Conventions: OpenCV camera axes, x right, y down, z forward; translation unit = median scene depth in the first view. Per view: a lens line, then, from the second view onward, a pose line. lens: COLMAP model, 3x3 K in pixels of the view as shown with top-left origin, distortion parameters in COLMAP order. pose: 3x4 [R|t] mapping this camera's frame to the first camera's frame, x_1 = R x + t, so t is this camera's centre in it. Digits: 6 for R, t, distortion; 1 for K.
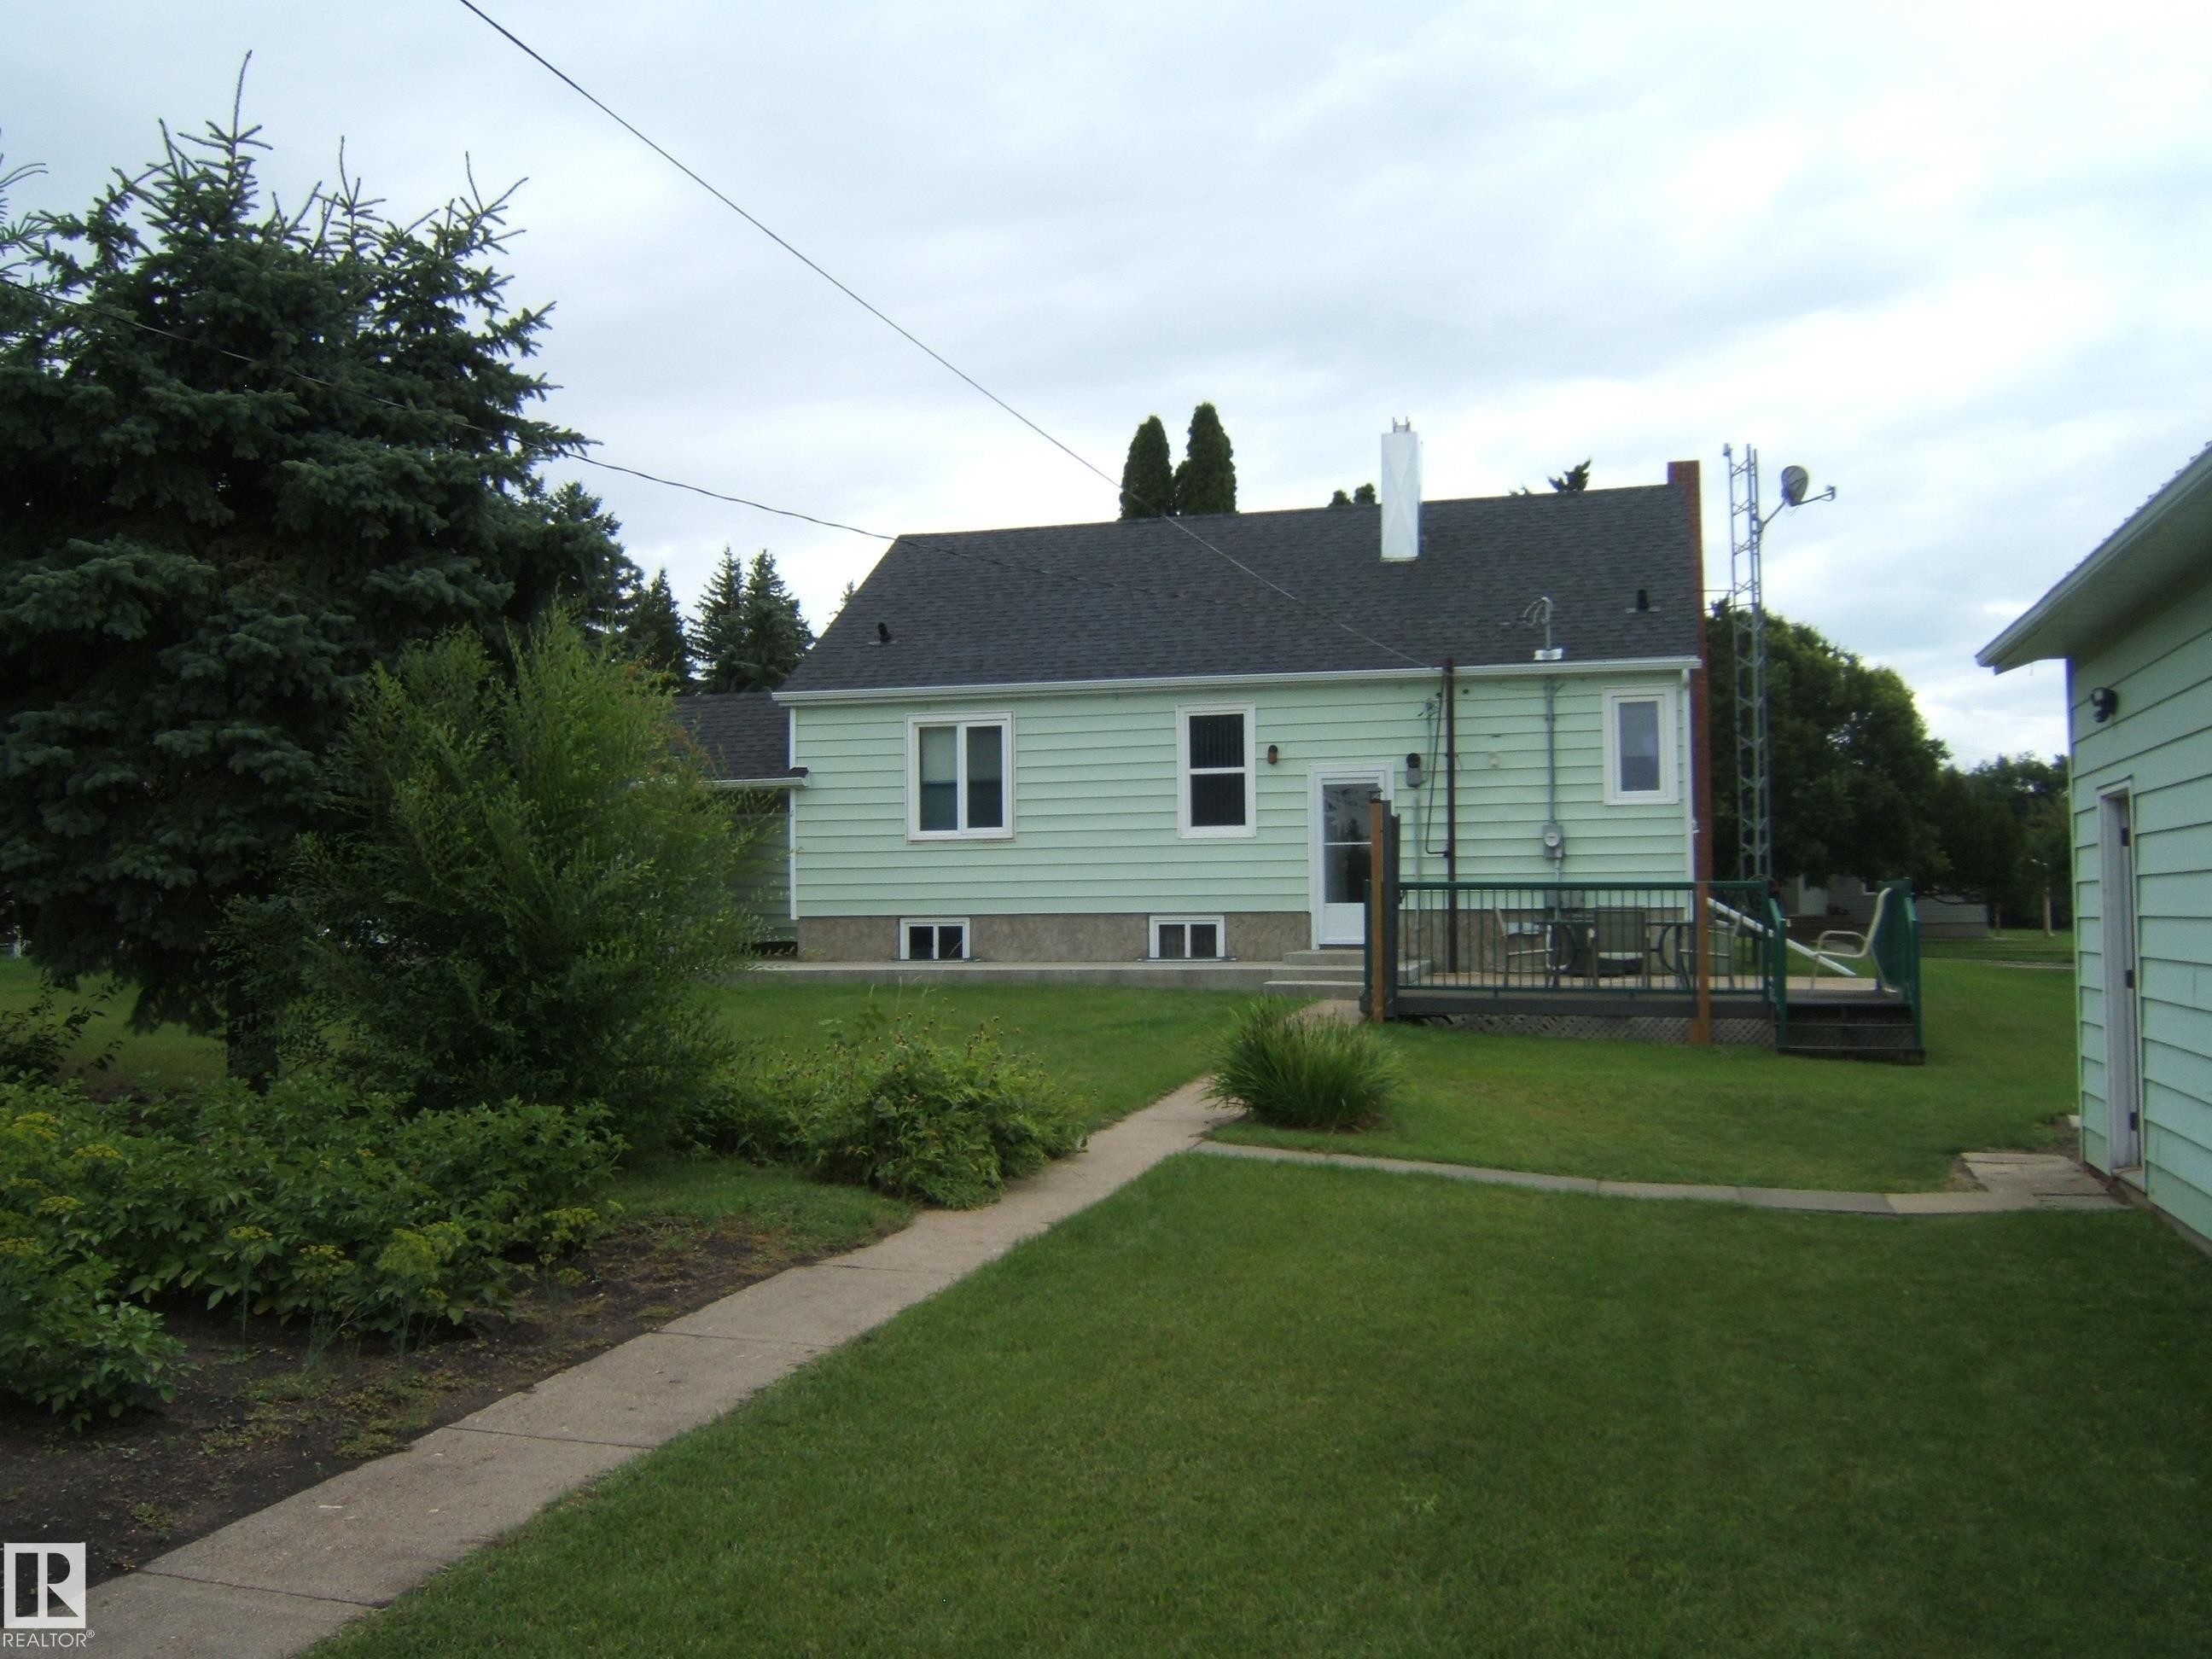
lens RADIAL K [[1936.1, 0, 1106.0], [0, 1936.1, 829.5], [0, 0, 1]] dist [-0.052937, -0.009800]
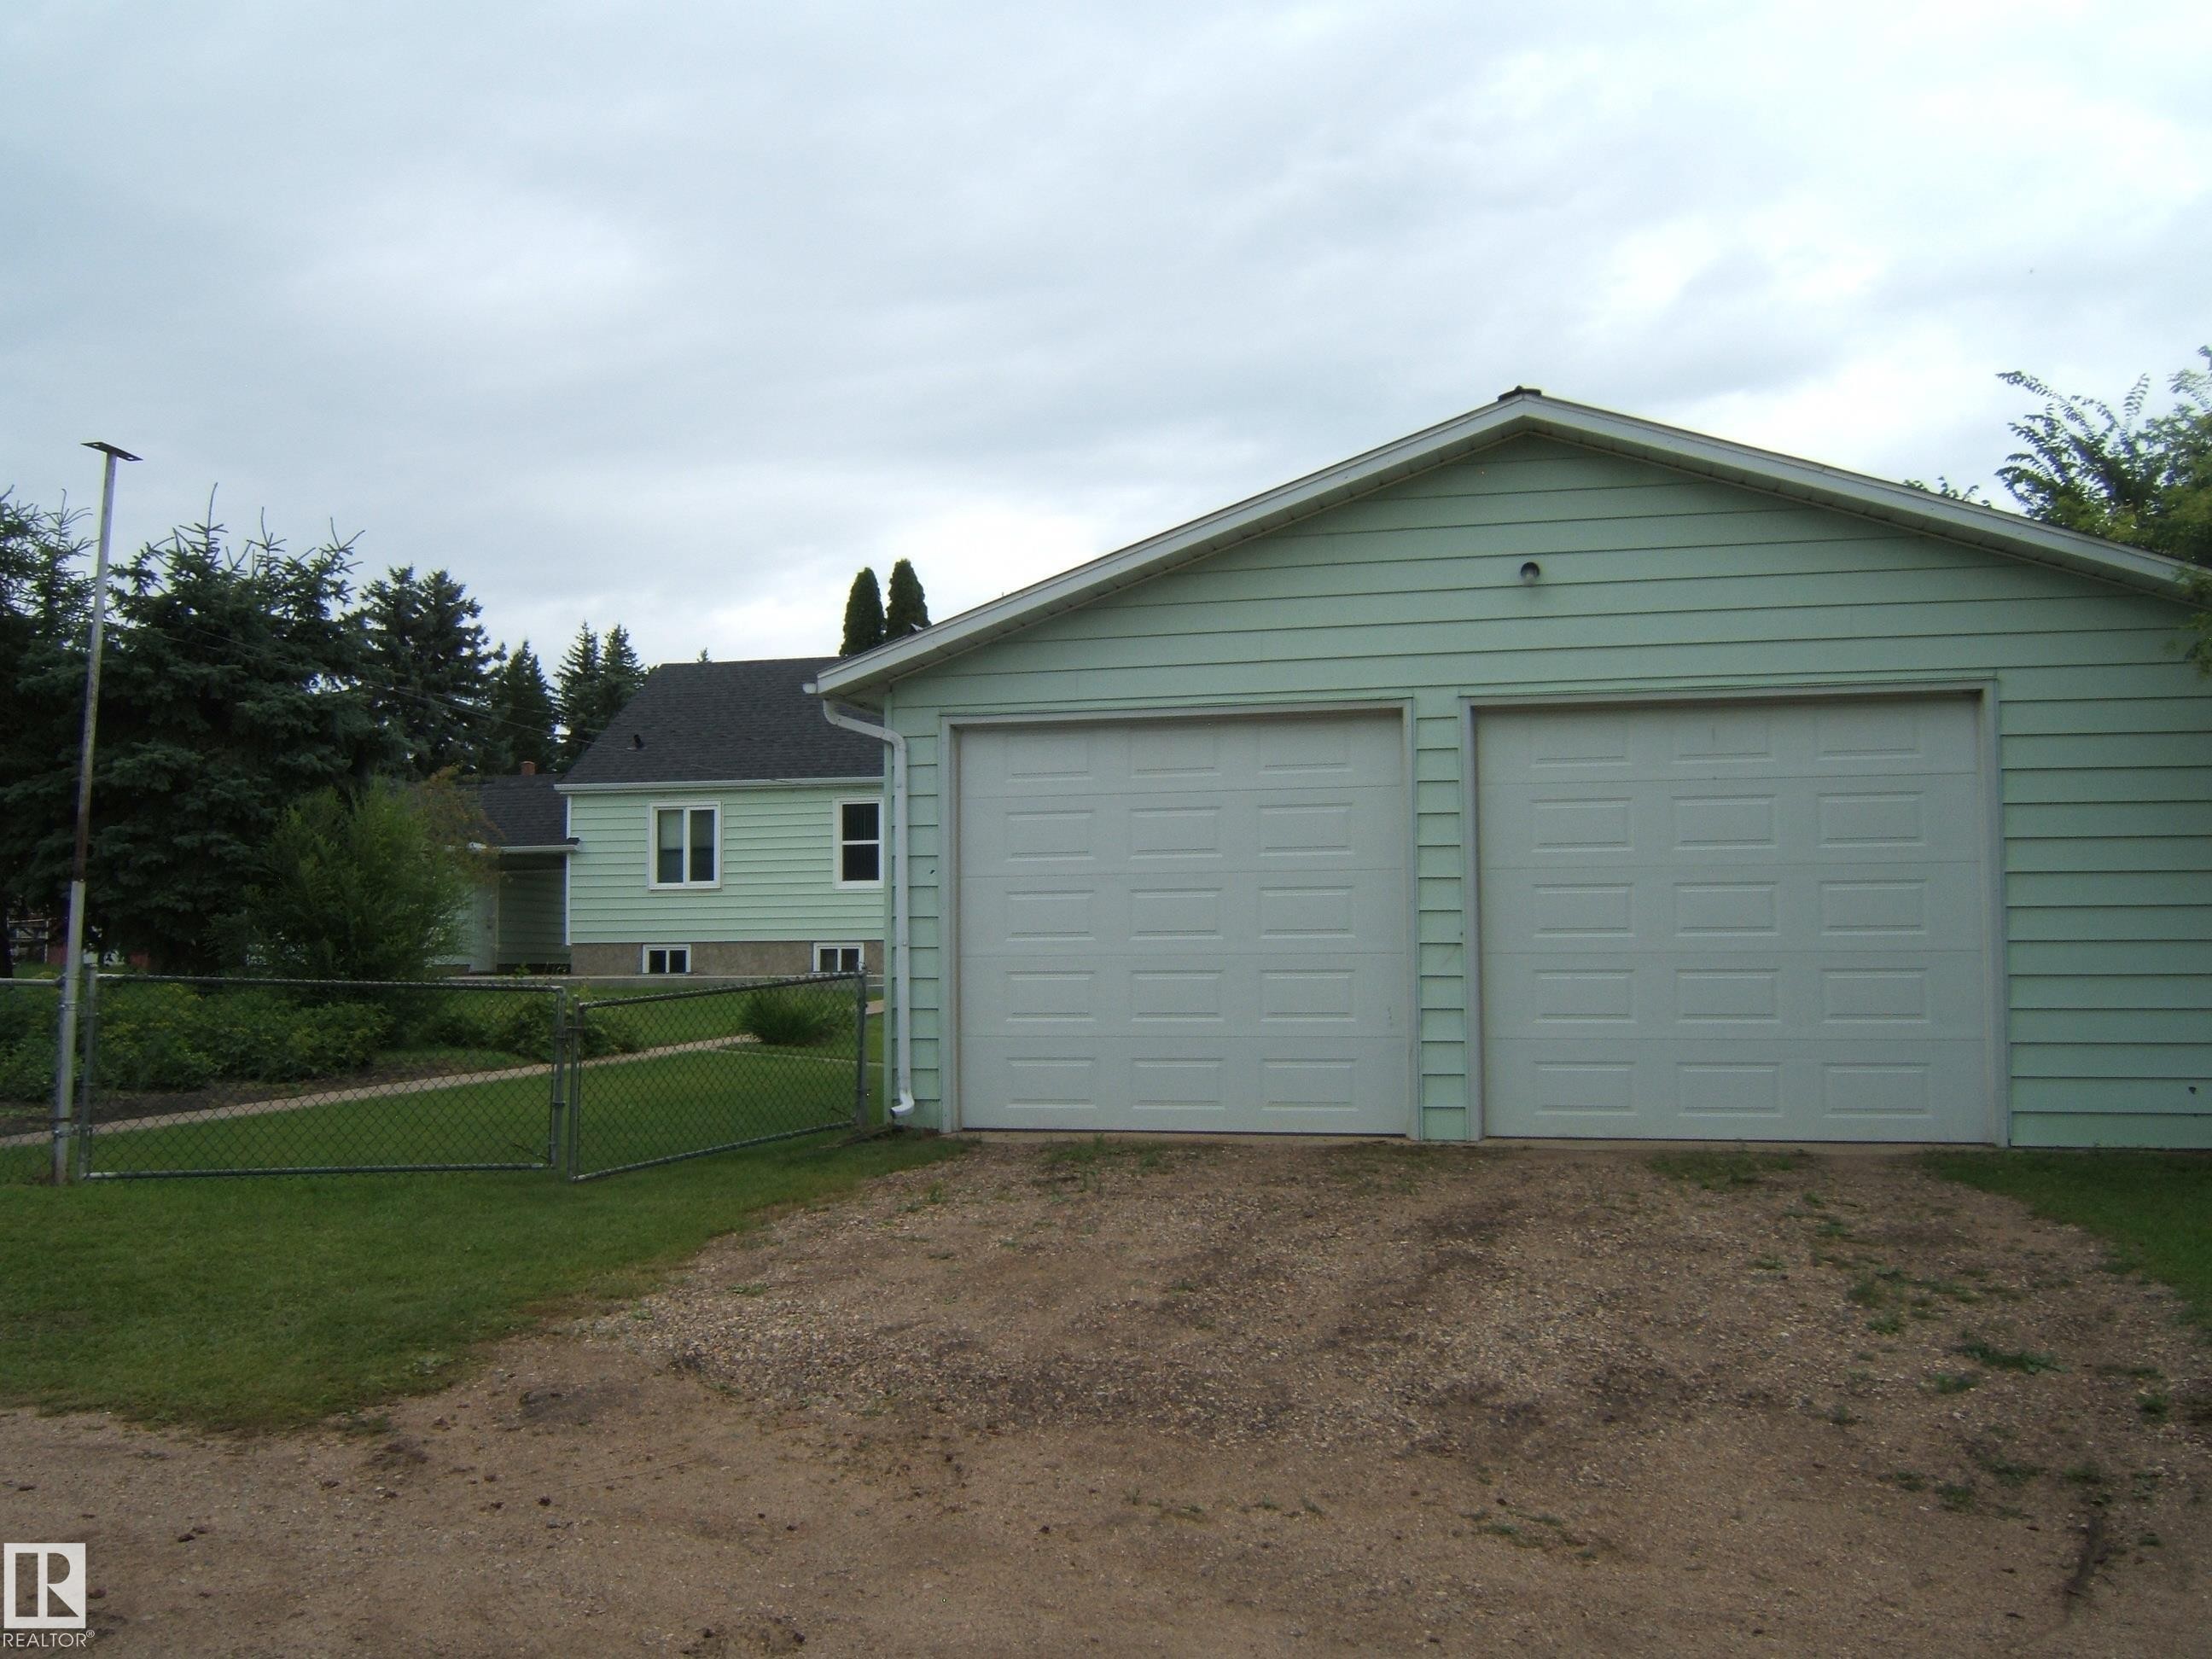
lens RADIAL K [[1936.1, 0, 1106.0], [0, 1936.1, 829.5], [0, 0, 1]] dist [-0.052937, -0.009800]
pose [[0.998378, 0.005262, 0.056694, 0.166702], [-0.003814, 0.999665, -0.025608, -0.003899], [-0.056809, 0.025350, 0.998063, -0.475418]]
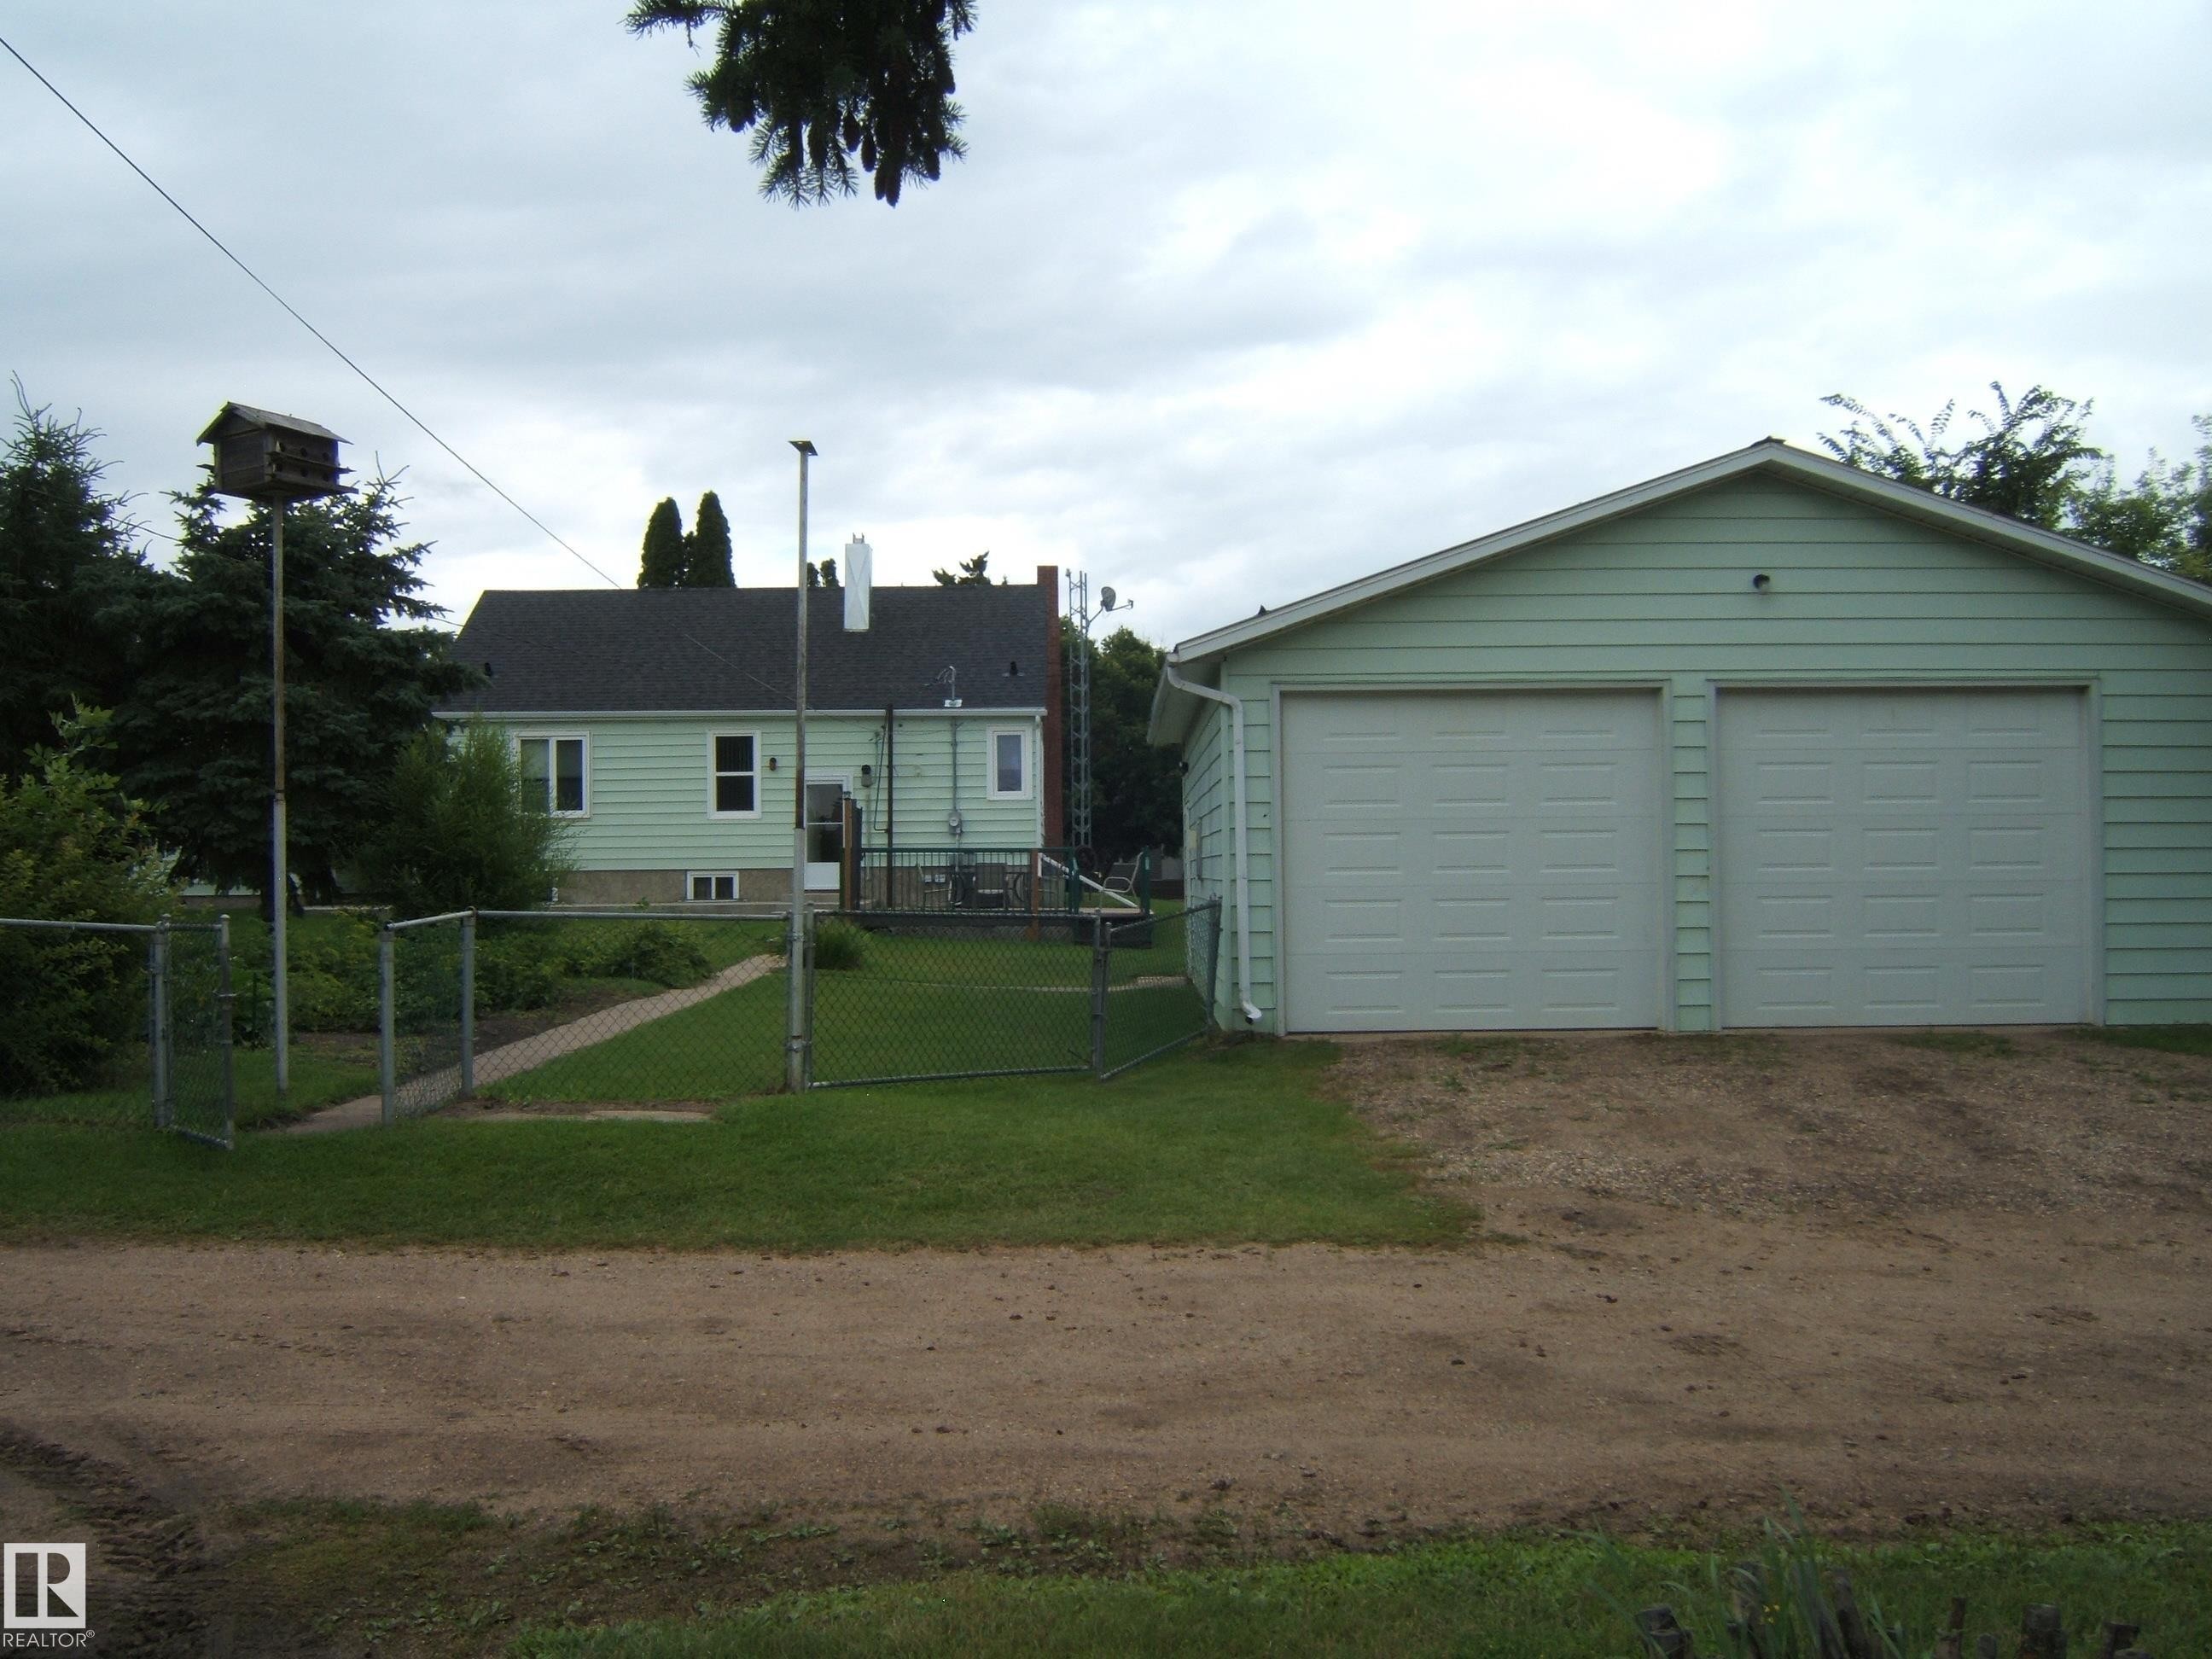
lens RADIAL K [[1936.1, 0, 1106.0], [0, 1936.1, 829.5], [0, 0, 1]] dist [-0.052937, -0.009800]
pose [[0.957174, 0.005563, 0.289459, -0.104010], [-0.009538, 0.999879, 0.012326, -0.008954], [-0.289355, -0.014559, 0.957111, -0.530949]]
